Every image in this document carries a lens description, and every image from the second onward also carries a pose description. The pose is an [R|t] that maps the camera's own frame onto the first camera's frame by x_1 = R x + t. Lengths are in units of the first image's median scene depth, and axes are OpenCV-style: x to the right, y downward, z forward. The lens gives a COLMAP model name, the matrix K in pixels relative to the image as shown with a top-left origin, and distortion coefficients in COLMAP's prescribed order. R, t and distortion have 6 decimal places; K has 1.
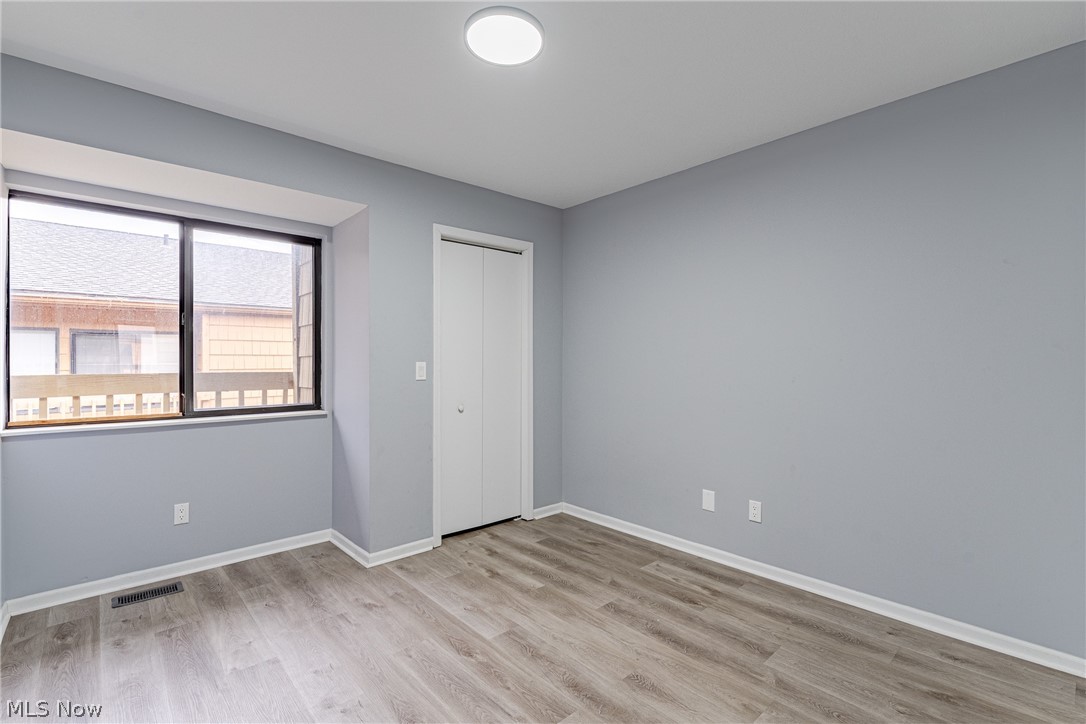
lens RADIAL K [[493.4, 0, 543.9], [0, 493.4, 376.1], [0, 0, 1]] dist [0.001040, -0.000039]
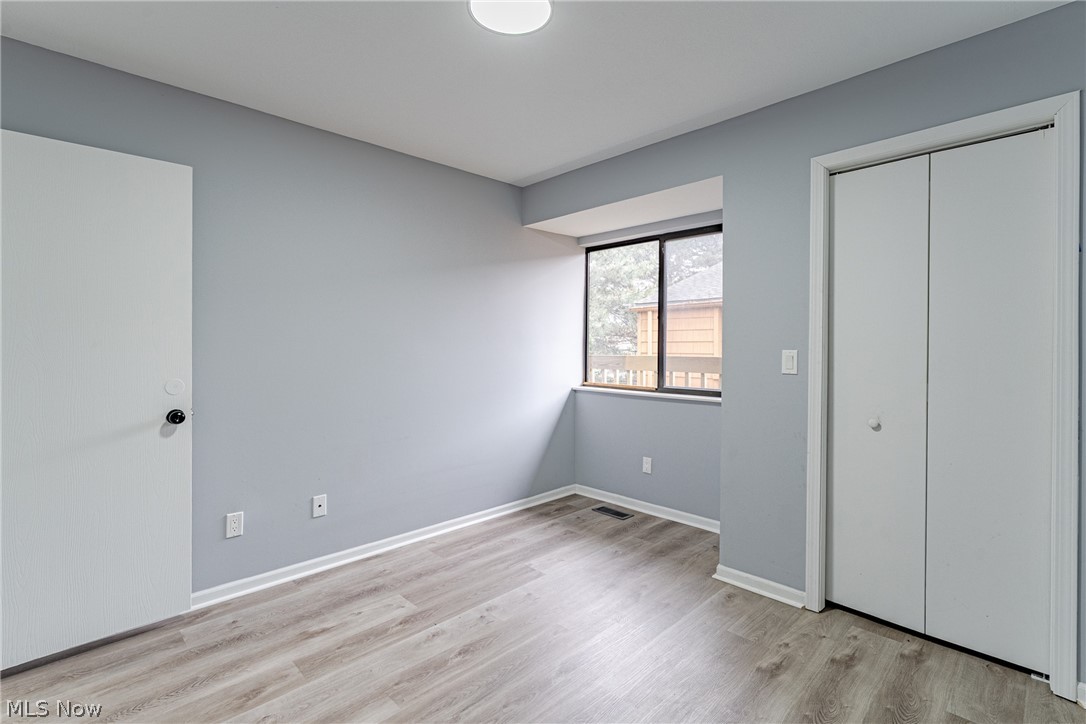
lens RADIAL K [[500.7, 0, 543.8], [0, 500.7, 347.8], [0, 0, 1]] dist [0.000849, 0.000291]
pose [[0.038954, 0.006446, -0.999220, 0.545928], [-0.030459, 0.999522, 0.005260, -0.026715], [0.998777, 0.030231, 0.039131, 0.645463]]
